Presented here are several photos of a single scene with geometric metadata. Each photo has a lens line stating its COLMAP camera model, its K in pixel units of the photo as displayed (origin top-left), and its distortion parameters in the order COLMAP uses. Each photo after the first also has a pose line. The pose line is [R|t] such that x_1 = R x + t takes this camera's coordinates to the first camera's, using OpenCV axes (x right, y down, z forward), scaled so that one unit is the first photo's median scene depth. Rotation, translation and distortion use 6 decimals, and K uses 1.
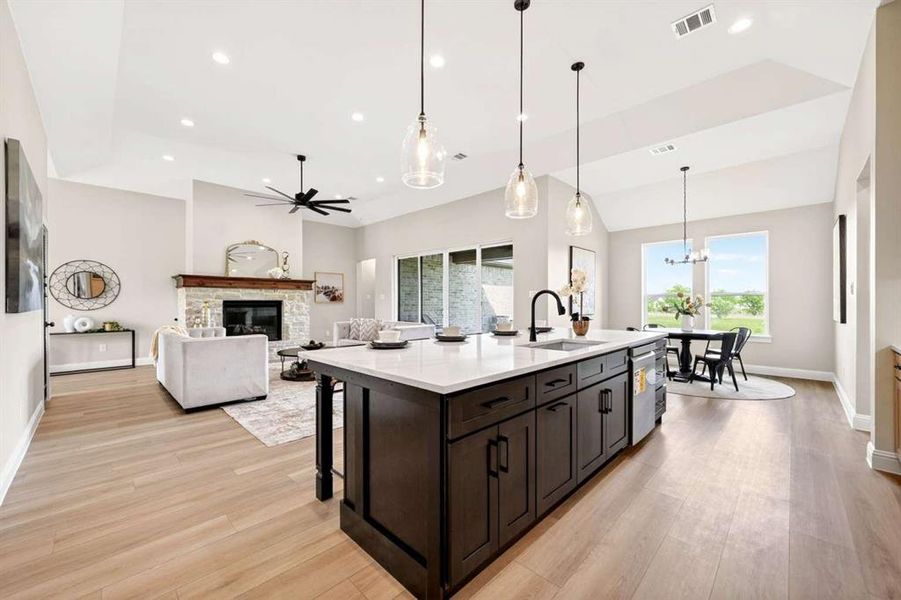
lens RADIAL K [[355.4, 0, 448.0], [0, 355.4, 303.6], [0, 0, 1]] dist [-0.004228, 0.000085]
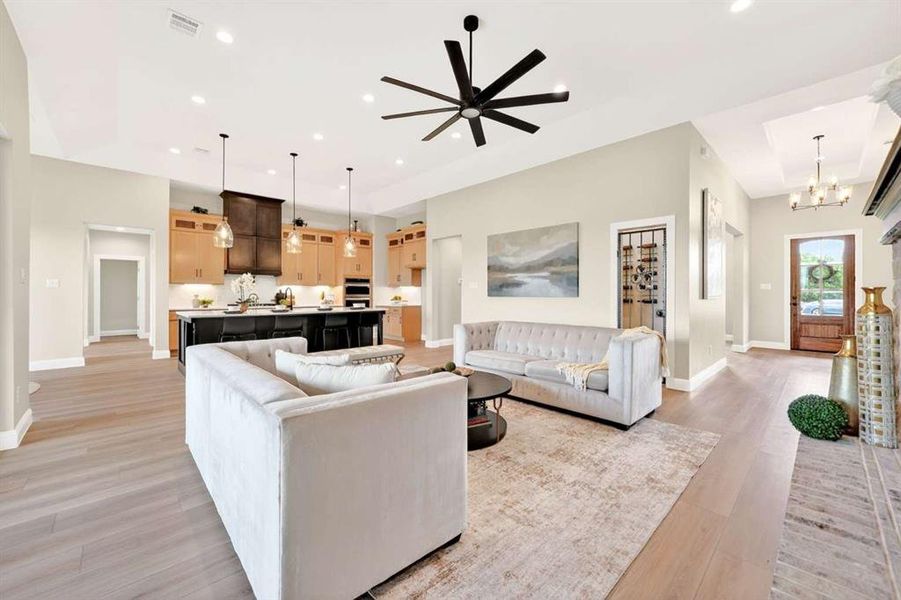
lens RADIAL K [[354.6, 0, 446.6], [0, 354.6, 294.6], [0, 0, 1]] dist [-0.005155, 0.000168]
pose [[-0.999349, -0.001194, 0.036057, -0.322987], [-0.000972, 0.999981, 0.006162, -0.001756], [-0.036064, 0.006123, -0.999331, 1.253685]]
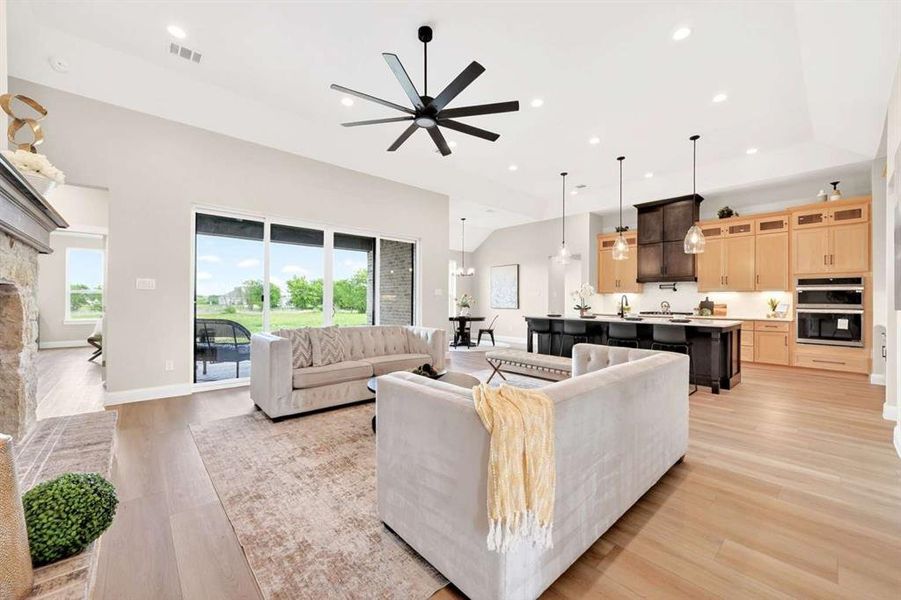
lens RADIAL K [[353.2, 0, 452.7], [0, 353.2, 298.0], [0, 0, 1]] dist [-0.001795, 0.000367]
pose [[0.050411, 0.005653, 0.998713, -0.778489], [-0.003243, 0.999980, -0.005497, -0.000215], [-0.998723, -0.002962, 0.050429, 0.759972]]
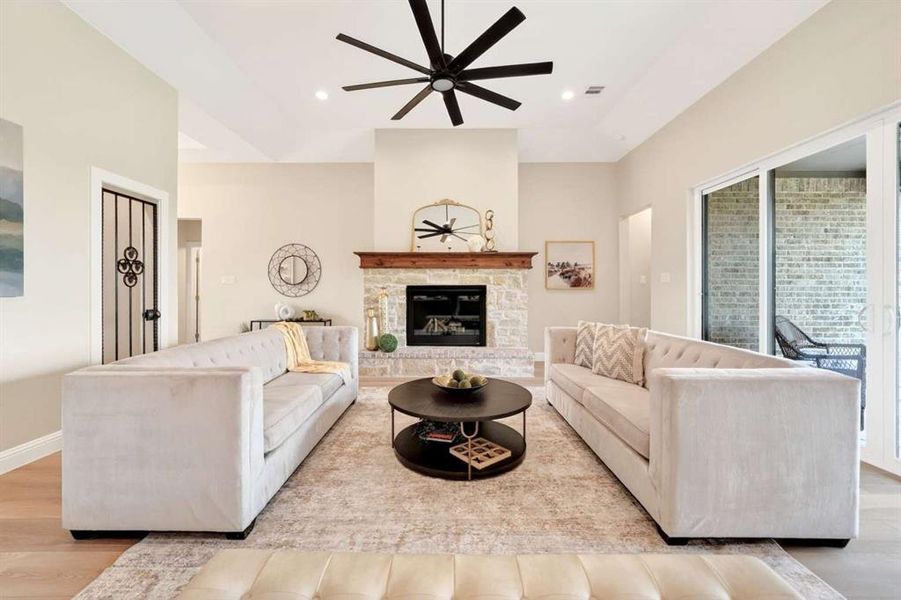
lens RADIAL K [[359.4, 0, 445.8], [0, 359.4, 288.8], [0, 0, 1]] dist [-0.003311, 0.000320]
pose [[0.702850, -0.001989, -0.711336, -0.054557], [-0.003539, 0.999974, -0.006293, 0.001542], [0.711330, 0.006941, 0.702824, 0.544208]]
